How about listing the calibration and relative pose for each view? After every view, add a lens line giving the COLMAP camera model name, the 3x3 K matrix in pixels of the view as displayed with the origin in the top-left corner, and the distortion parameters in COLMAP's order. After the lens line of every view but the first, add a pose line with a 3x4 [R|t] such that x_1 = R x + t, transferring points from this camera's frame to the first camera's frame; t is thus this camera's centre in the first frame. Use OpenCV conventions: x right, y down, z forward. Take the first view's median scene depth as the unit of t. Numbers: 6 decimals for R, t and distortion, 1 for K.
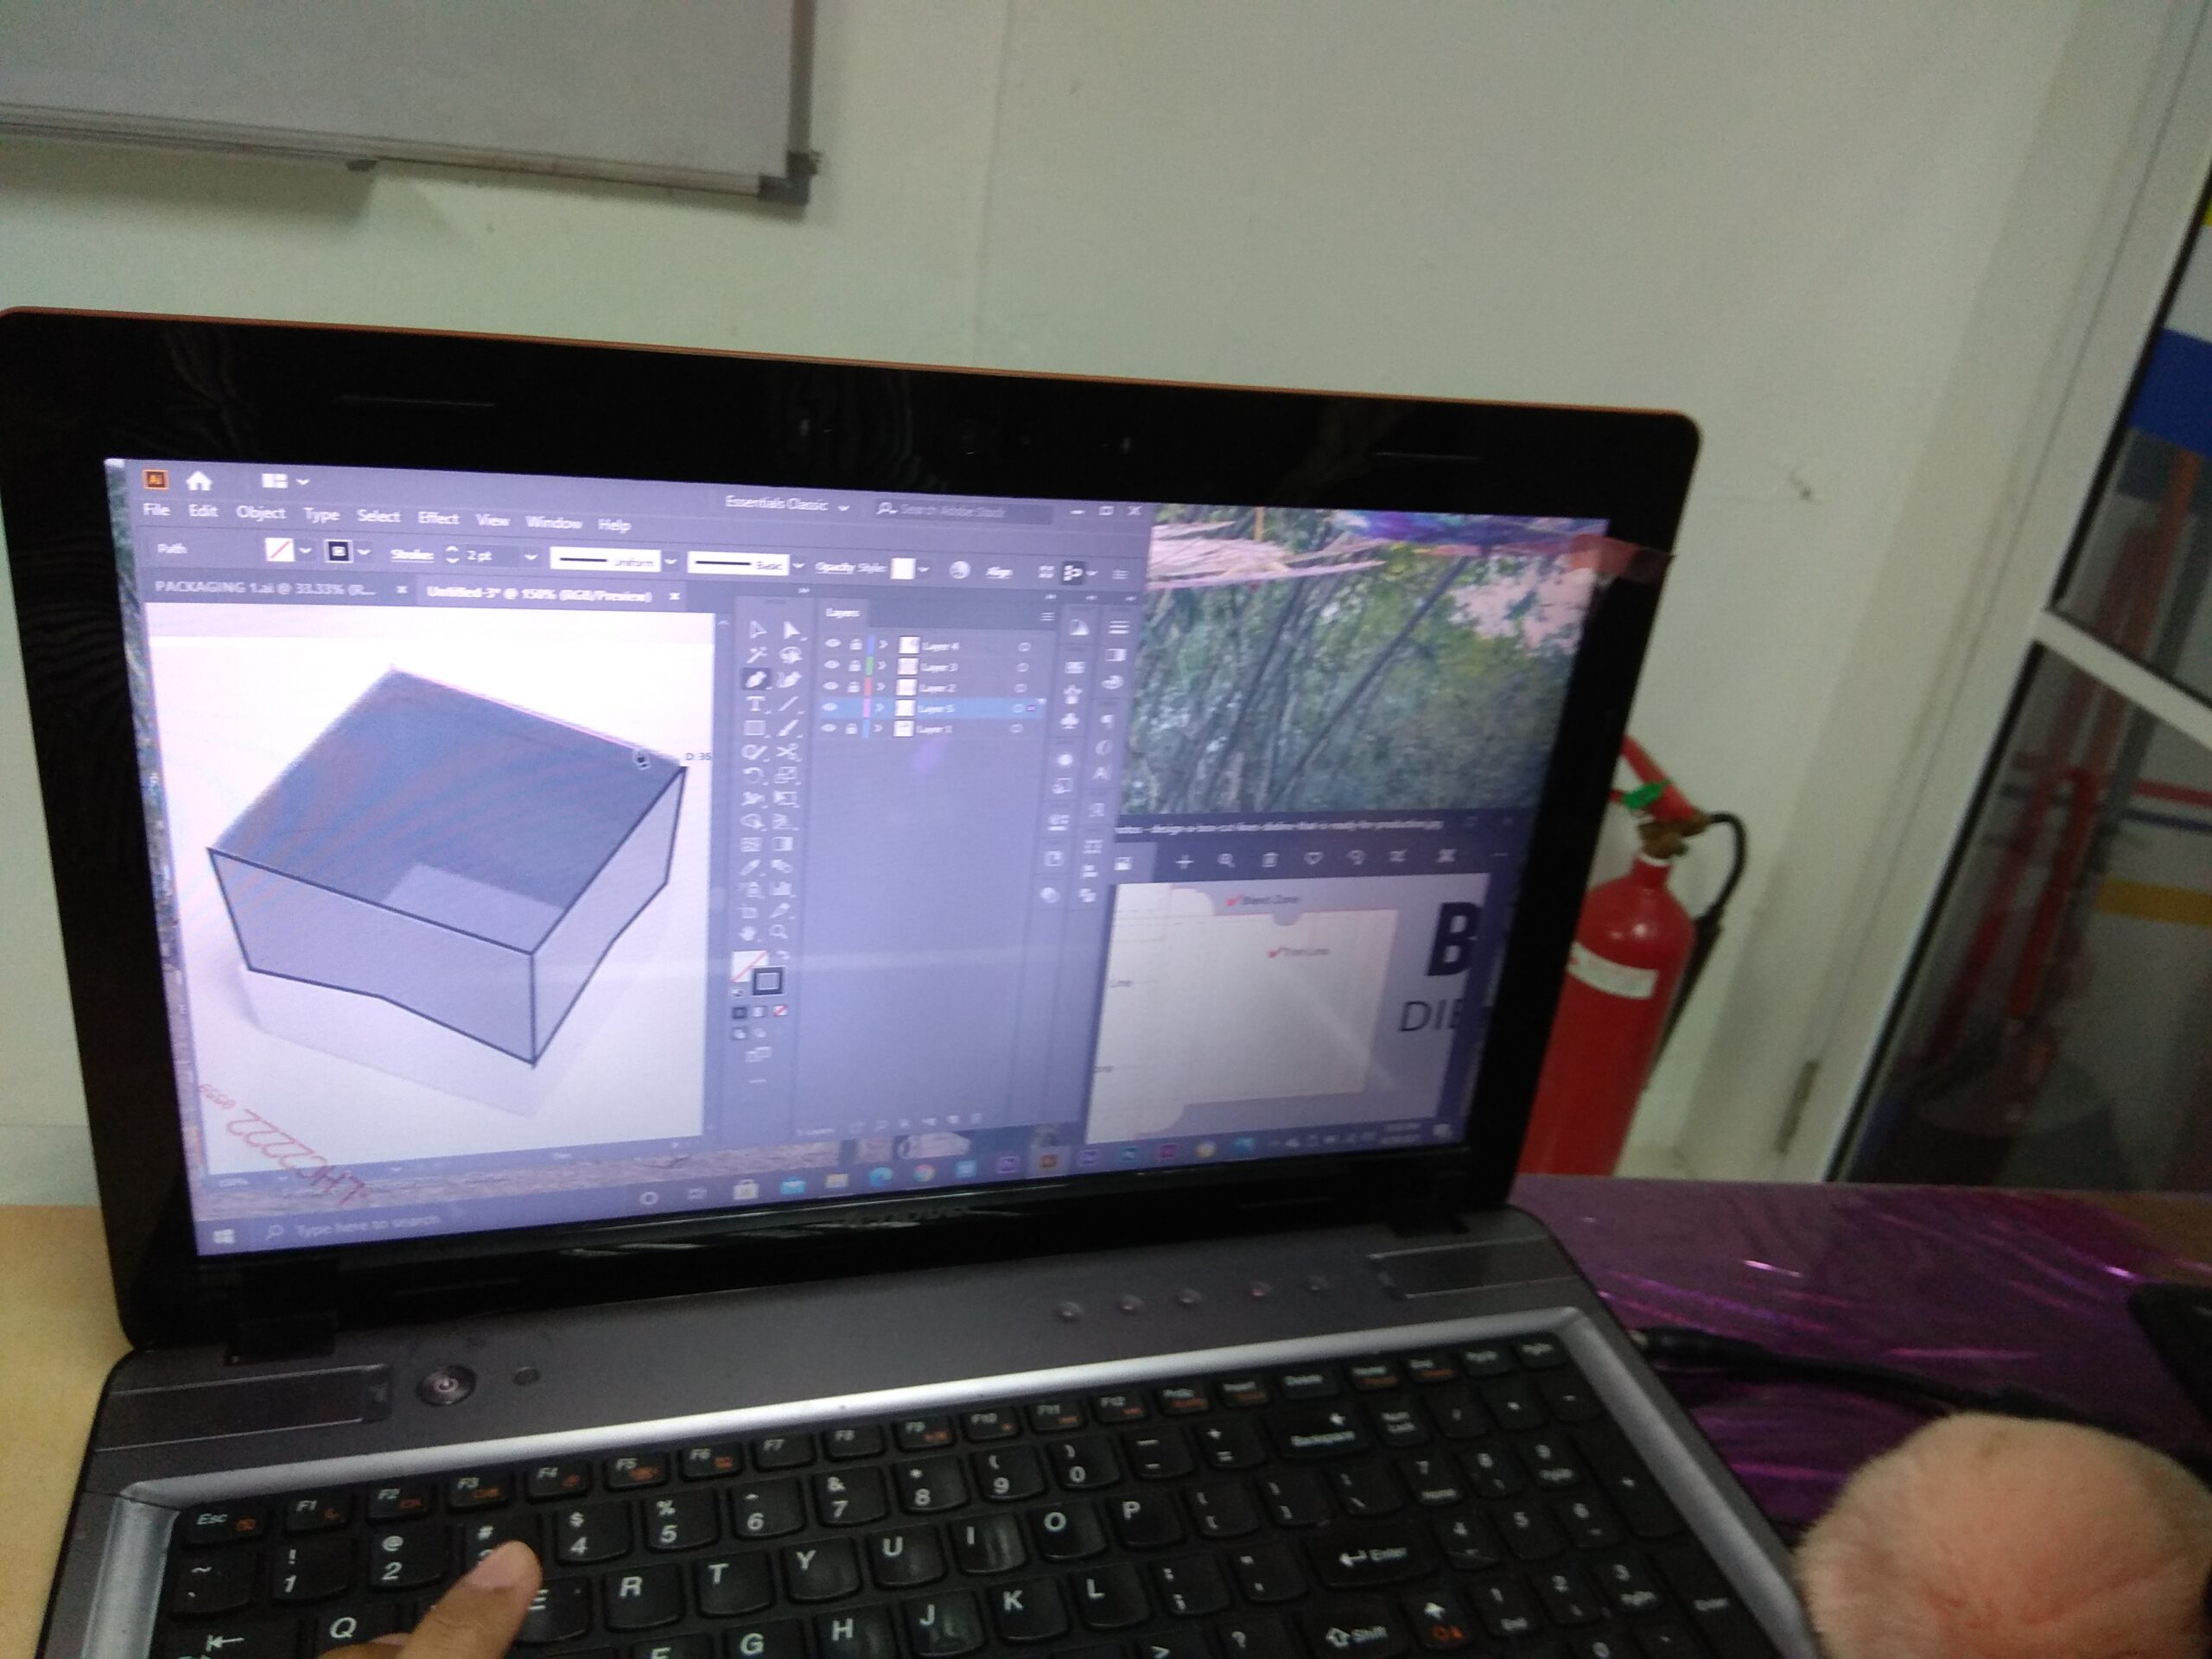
lens RADIAL K [[1659.8, 0, 1102.6], [0, 1659.8, 832.6], [0, 0, 1]] dist [0.060189, -0.085833]
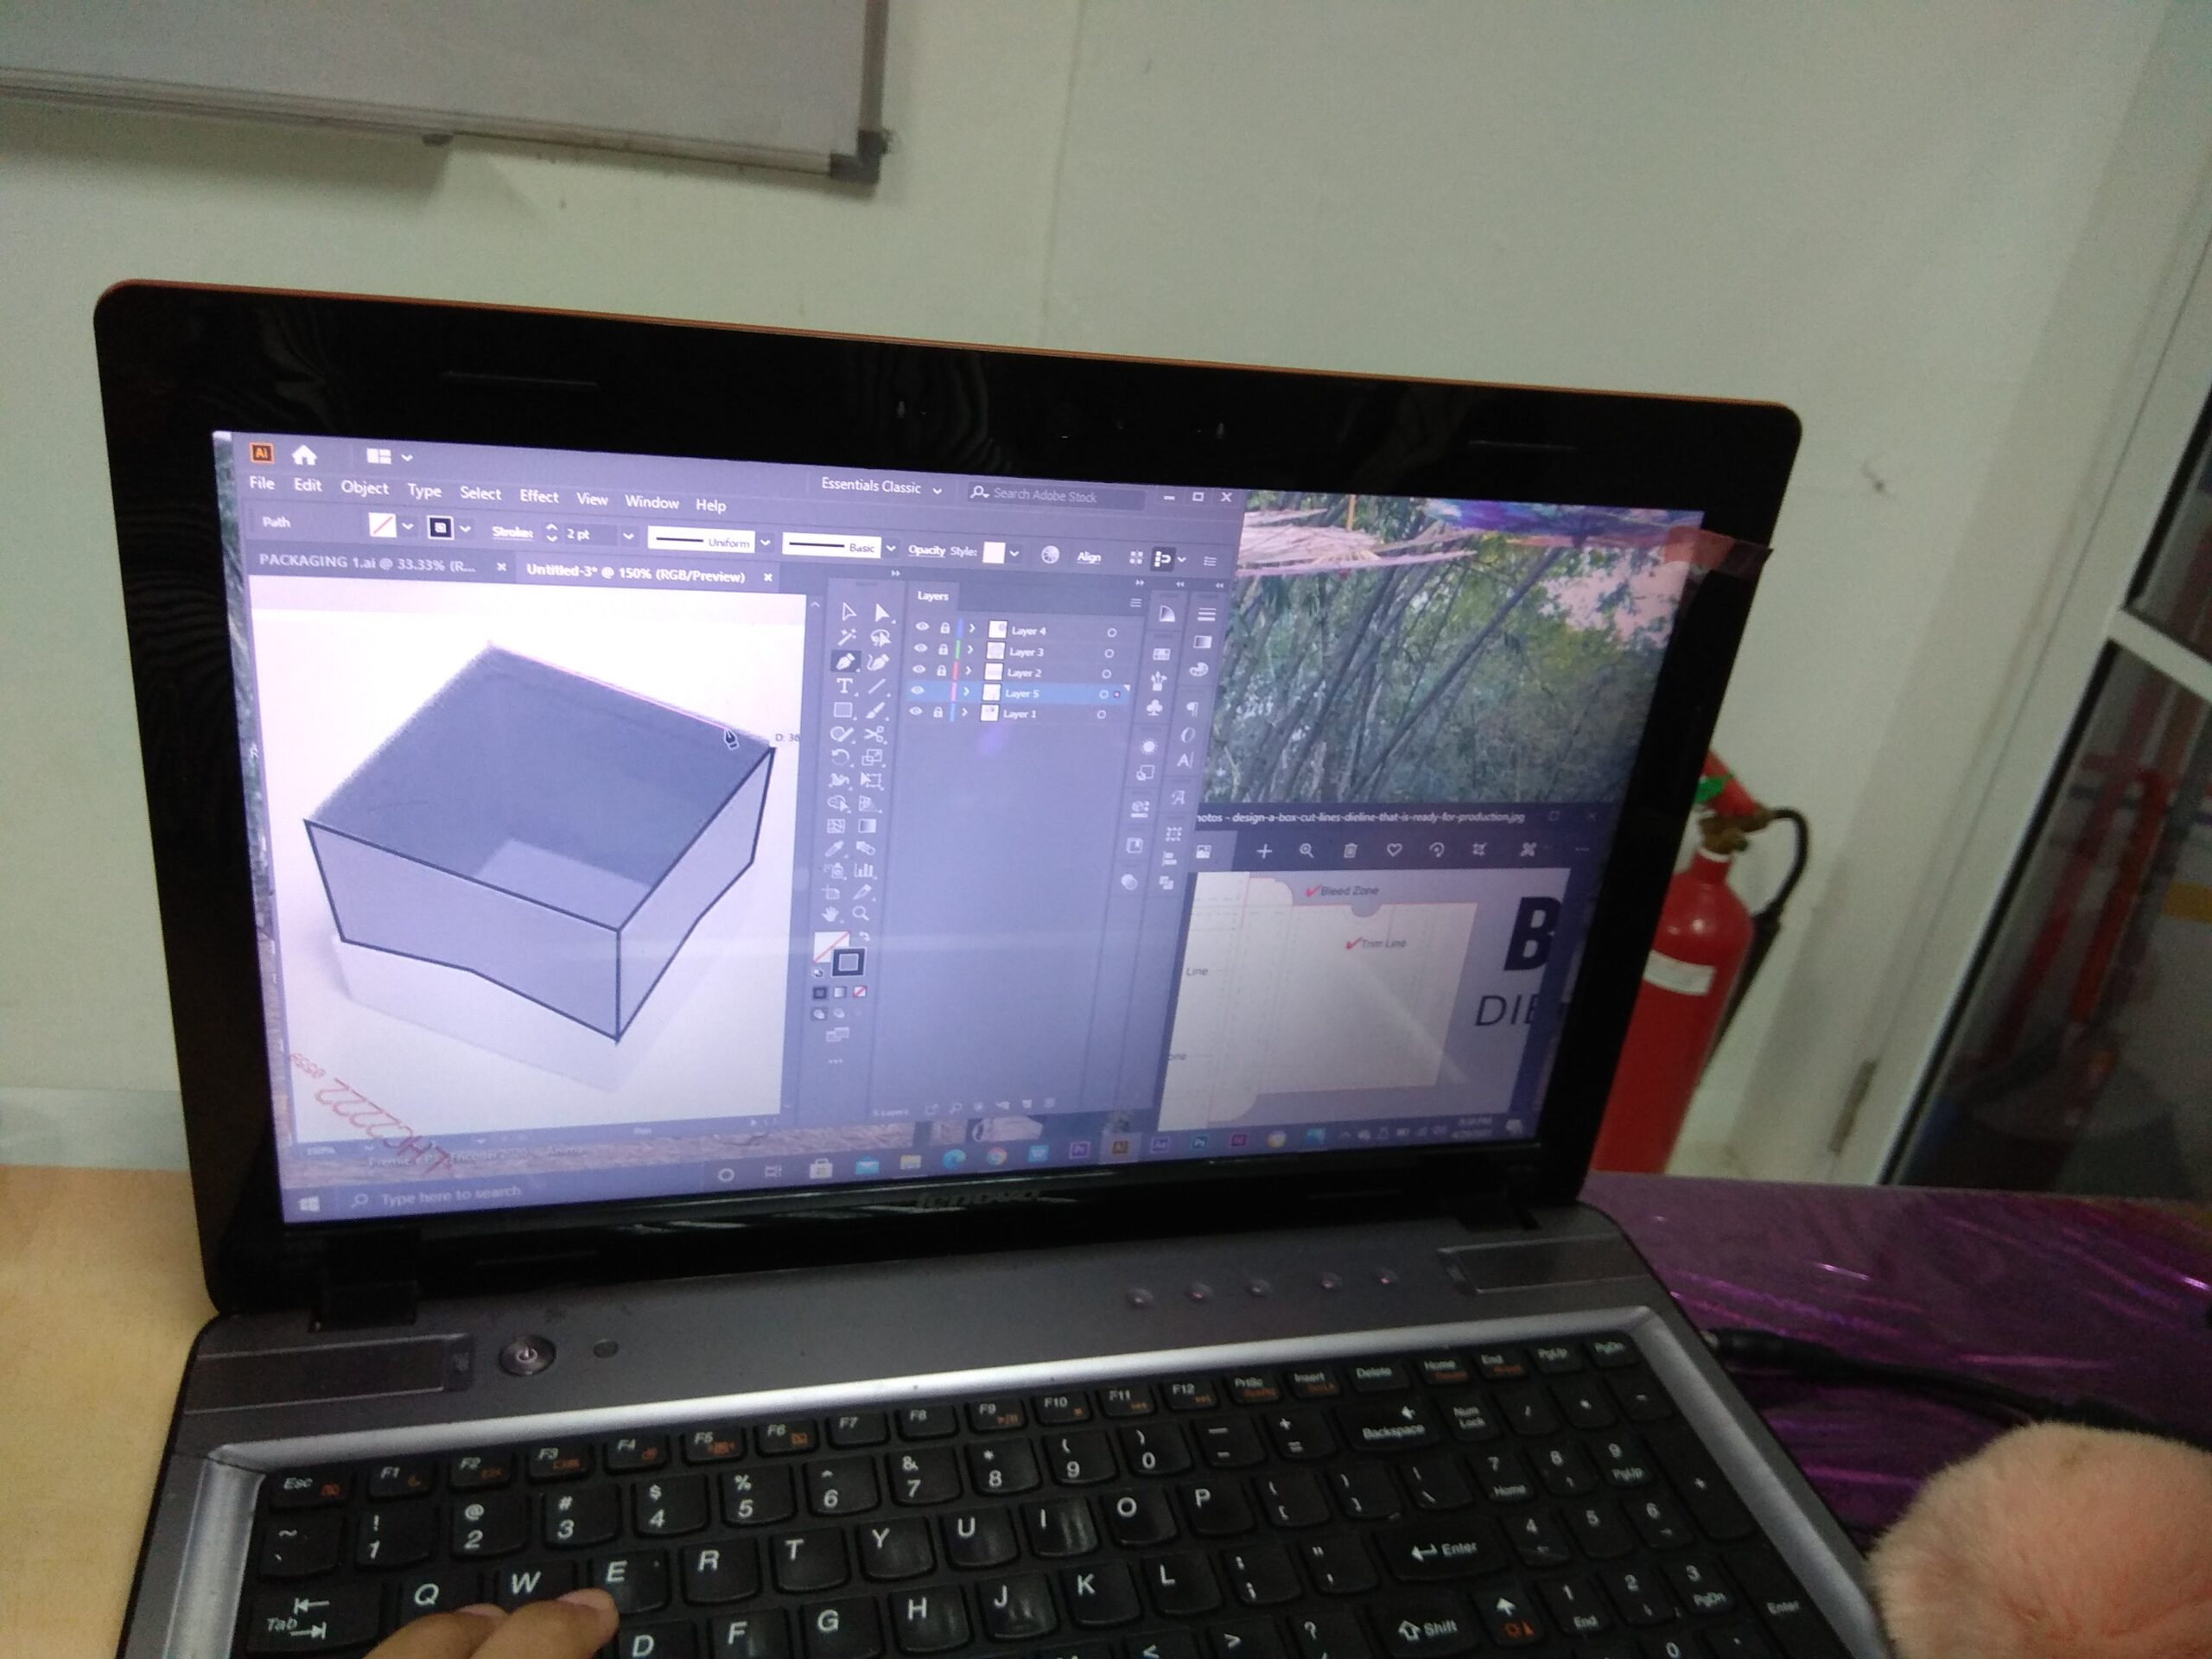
lens RADIAL K [[1659.8, 0, 1111.0], [0, 1659.8, 832.5], [0, 0, 1]] dist [0.060189, -0.085833]
pose [[0.999584, 0.018644, -0.022021, -0.022030], [-0.018424, 0.999779, 0.010153, -0.002000], [0.022206, -0.009743, 0.999706, 0.002344]]
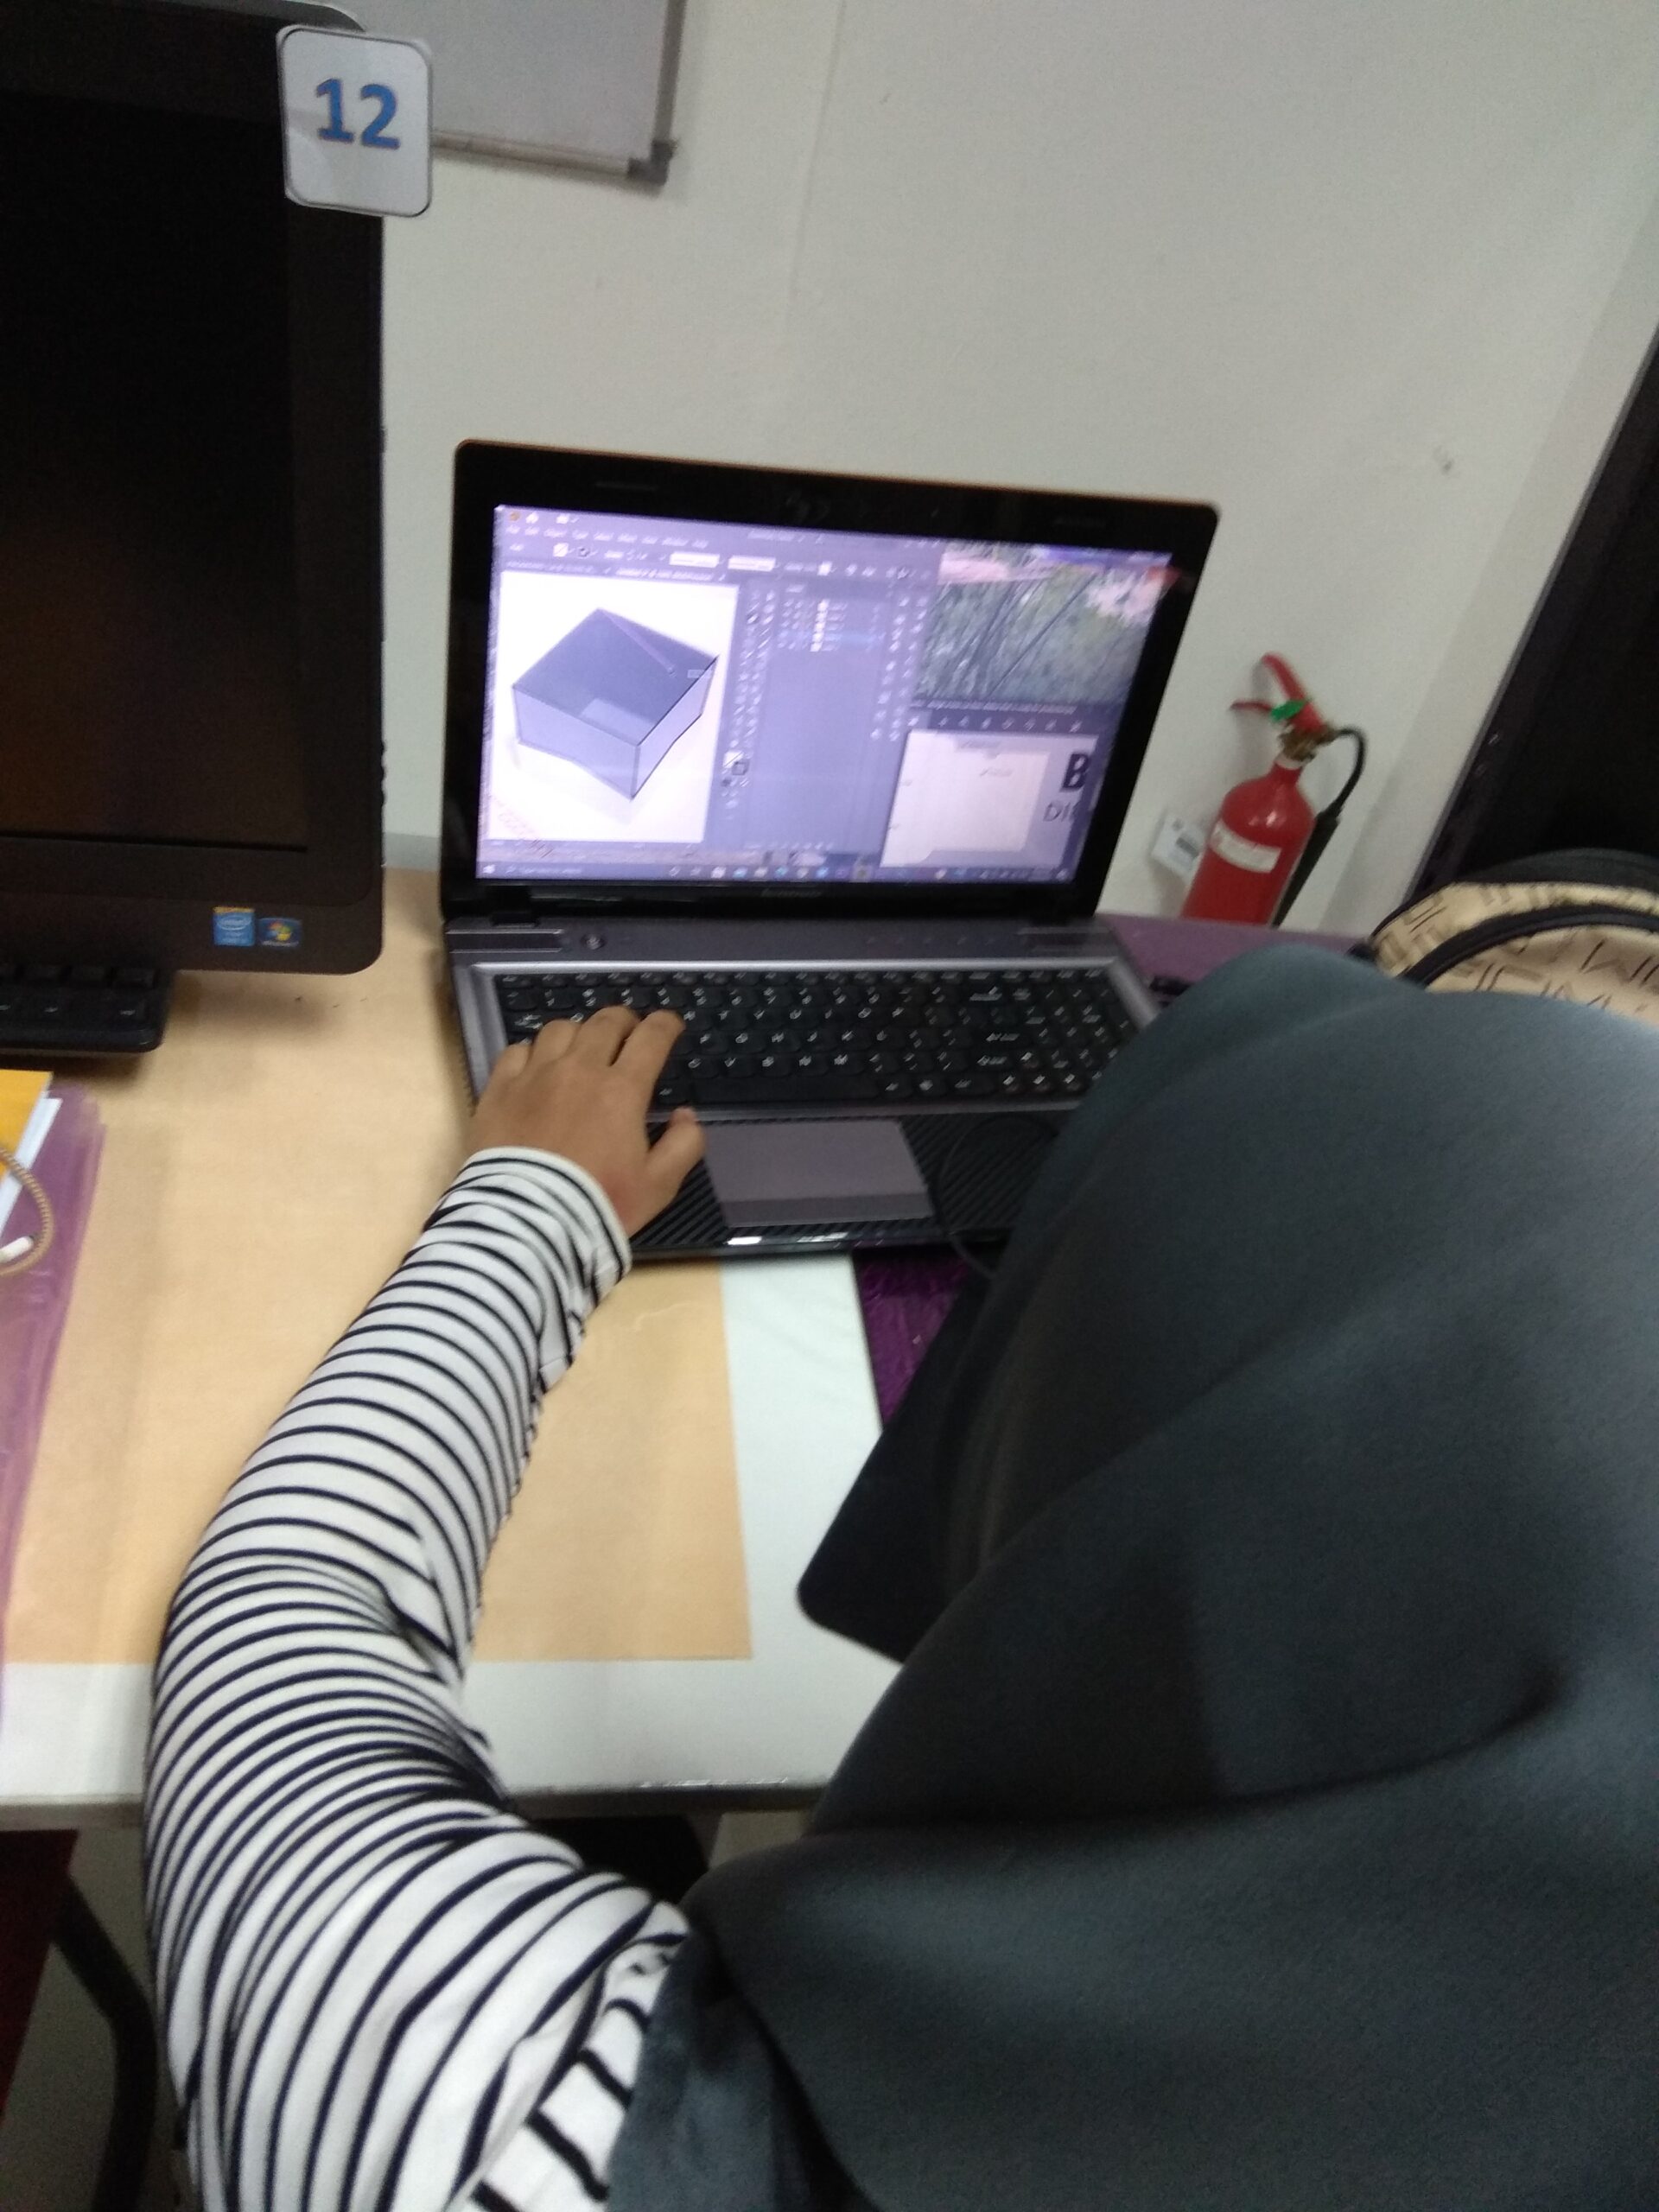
lens RADIAL K [[1659.8, 0, 799.4], [0, 1659.8, 1102.9], [0, 0, 1]] dist [0.060189, -0.085833]
pose [[0.998134, 0.061064, 0.000281, -0.101009], [-0.059610, 0.973334, 0.221514, 0.031930], [0.013253, -0.221117, 0.975157, -1.111804]]
